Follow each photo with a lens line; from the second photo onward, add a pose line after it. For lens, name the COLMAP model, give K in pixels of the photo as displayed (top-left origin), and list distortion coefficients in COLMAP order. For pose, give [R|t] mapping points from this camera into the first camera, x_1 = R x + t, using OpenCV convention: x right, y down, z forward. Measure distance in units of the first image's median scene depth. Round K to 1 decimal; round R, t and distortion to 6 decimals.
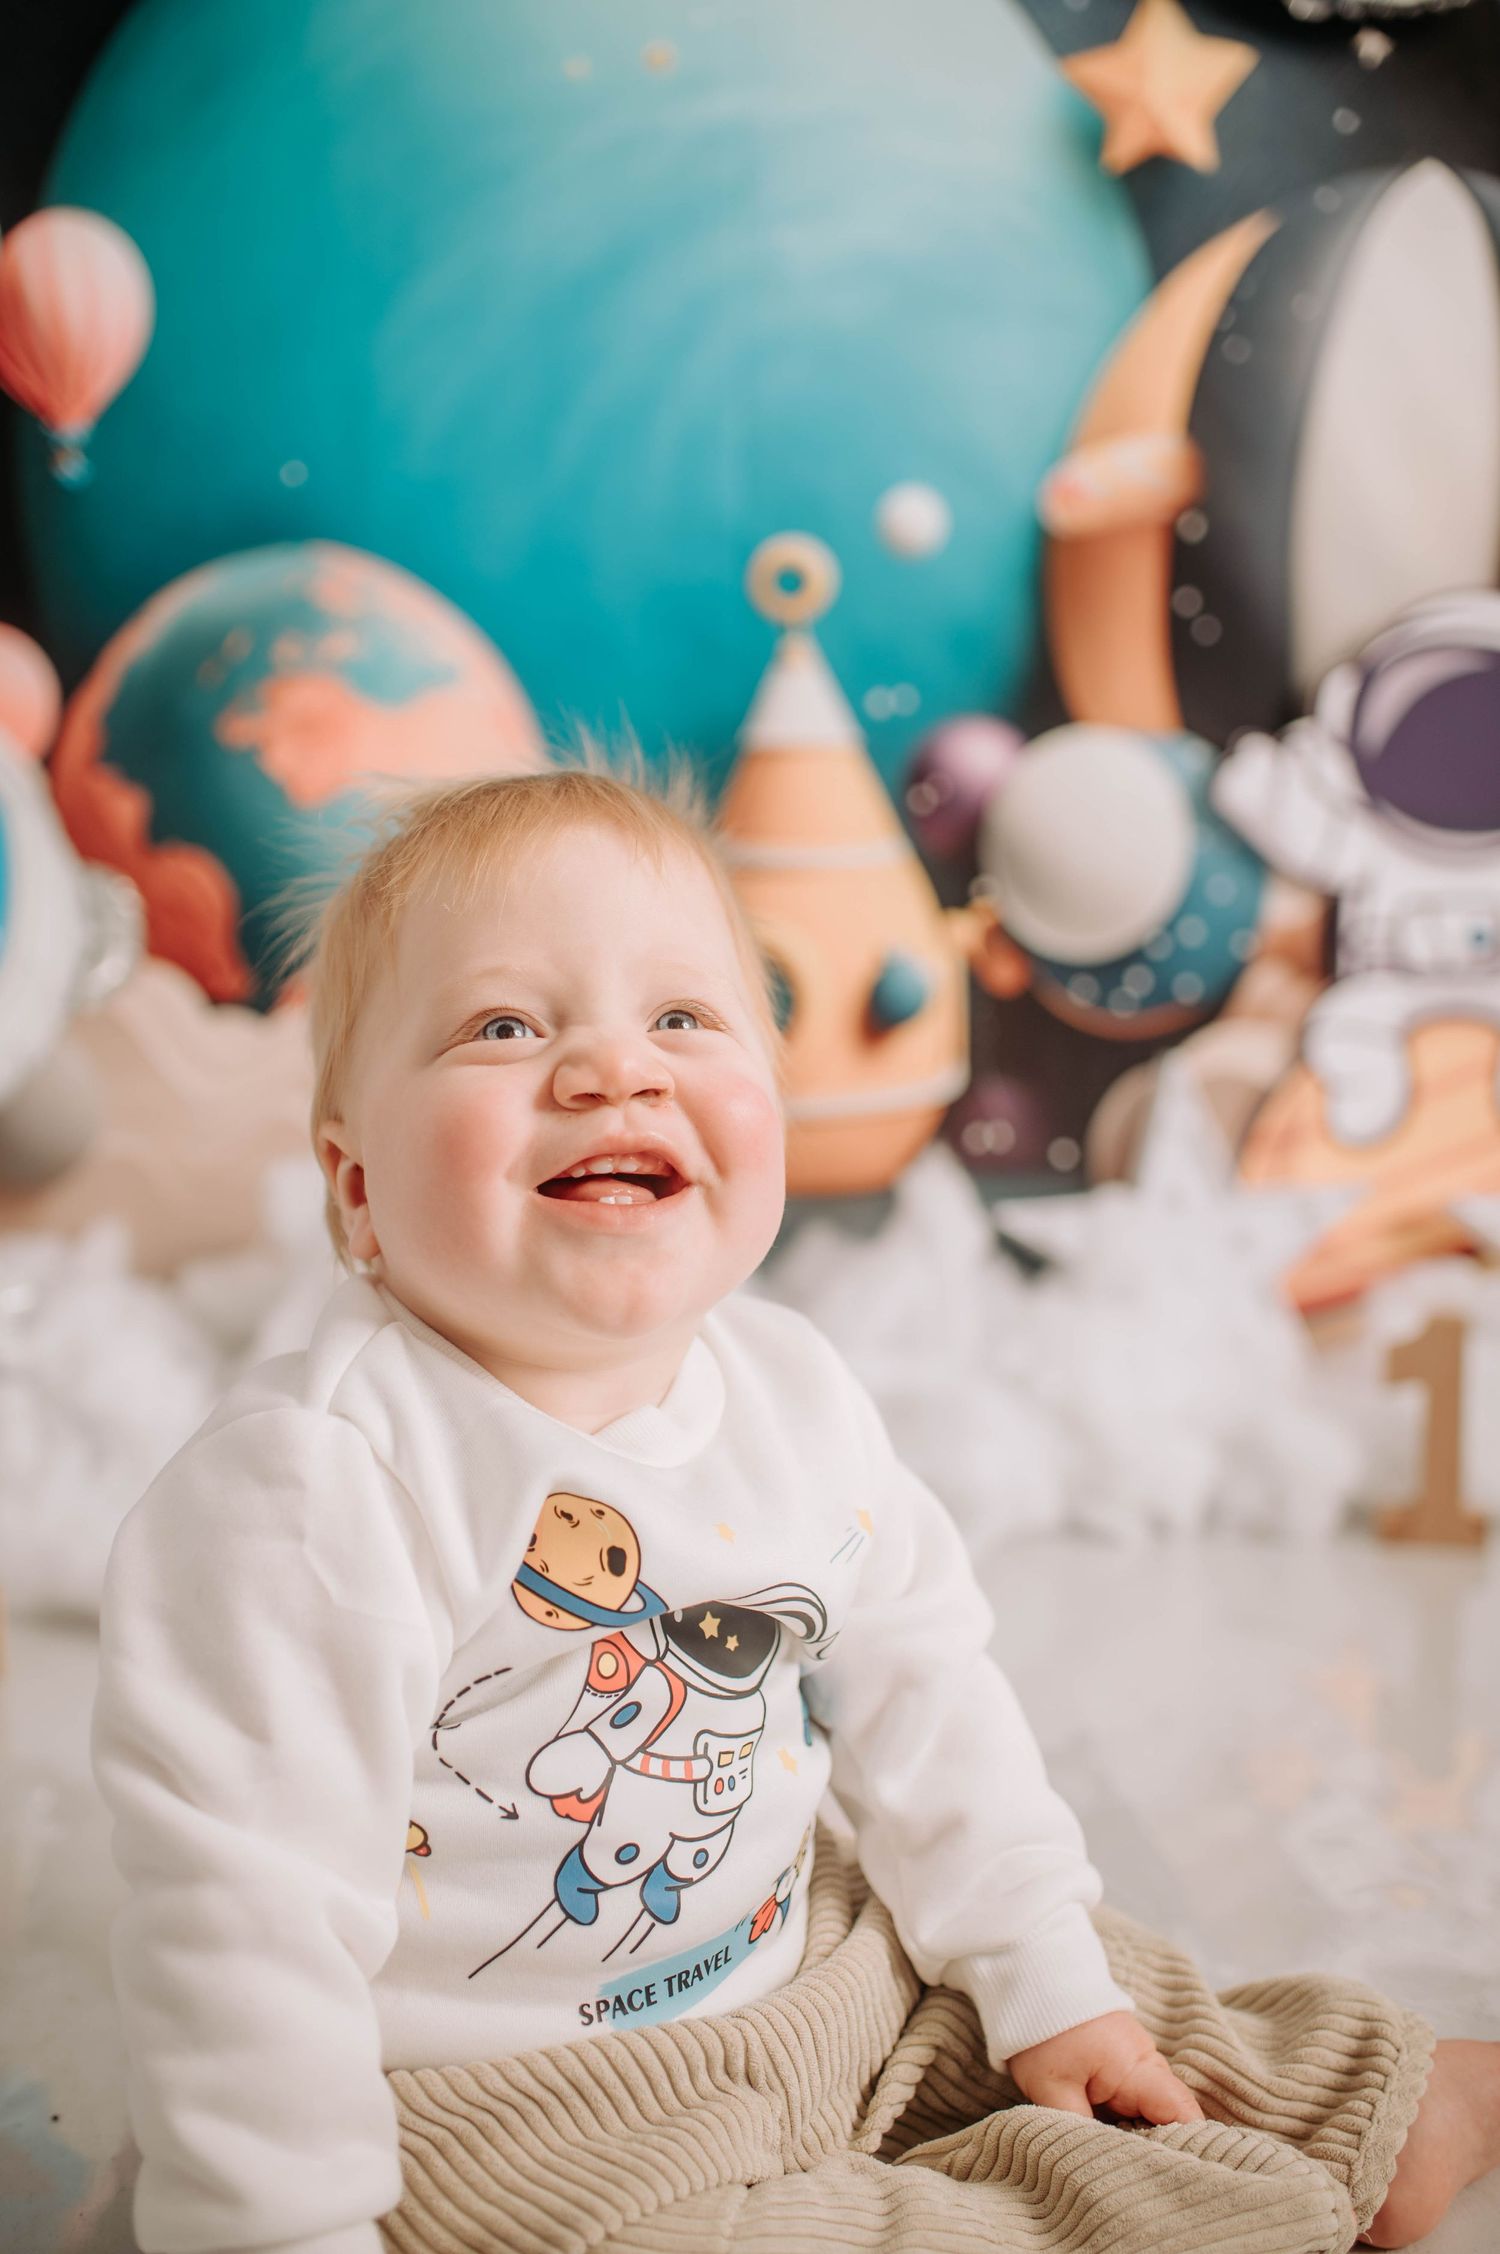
lens RADIAL K [[2144.0, 0, 724.9], [0, 2144.0, 1114.8], [0, 0, 1]] dist [-0.068141, 0.000000]
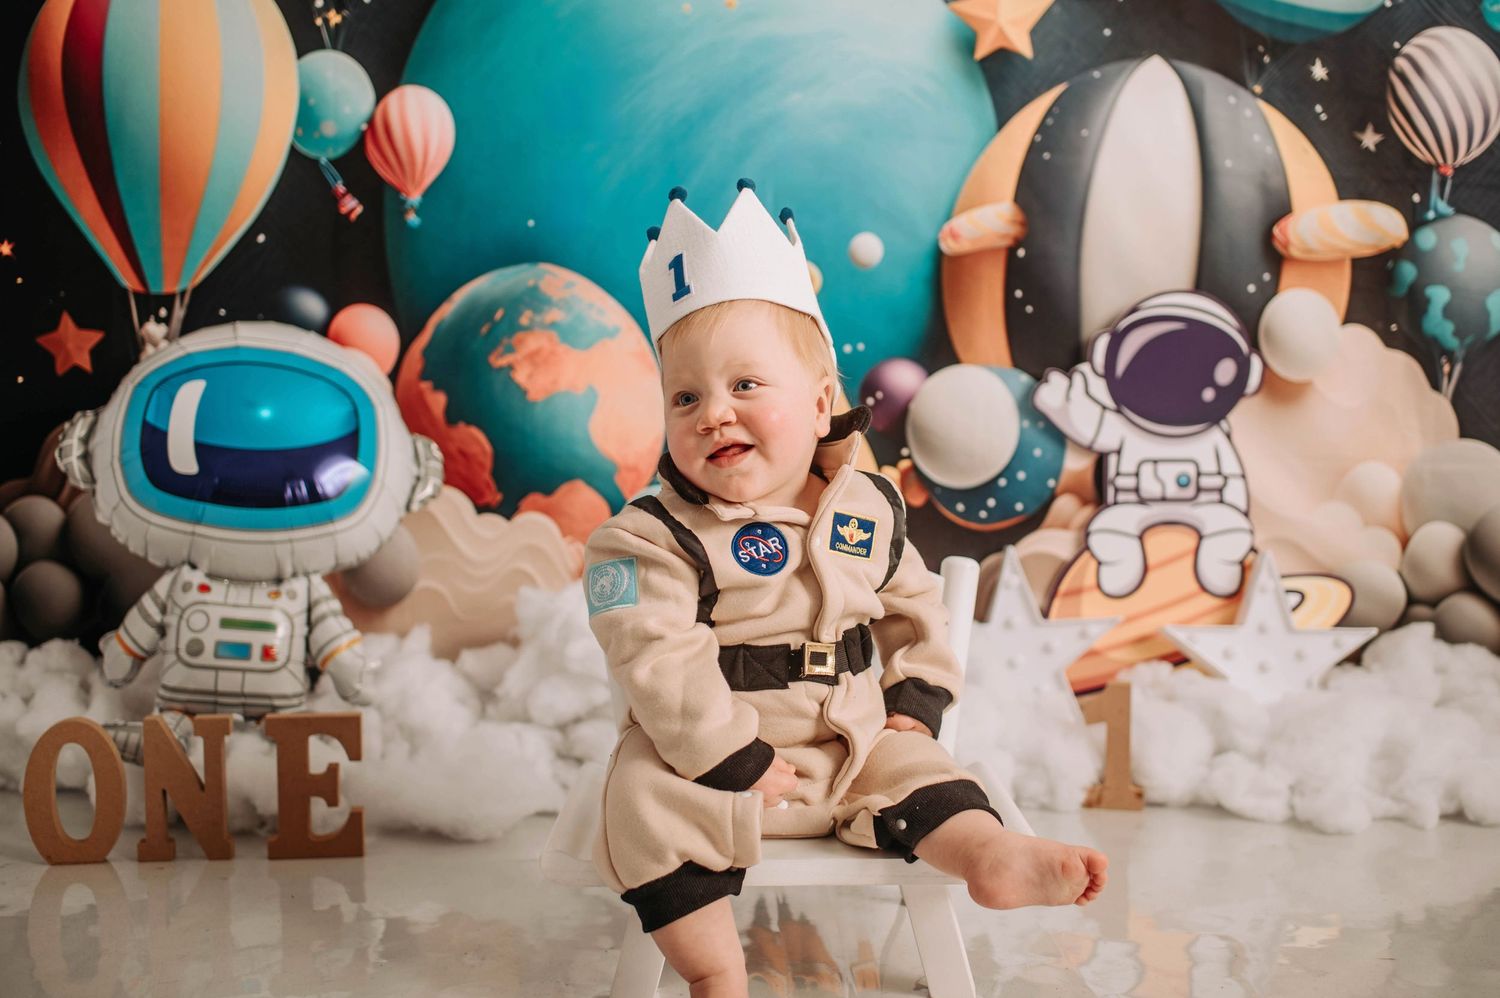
lens RADIAL K [[1426.8, 0, 737.1], [0, 1426.8, 492.0], [0, 0, 1]] dist [-0.068141, 0.000000]
pose [[0.998429, 0.014316, -0.054169, 0.046213], [-0.017450, 0.998175, -0.057818, 0.001242], [0.053242, 0.058672, 0.996856, -0.209368]]
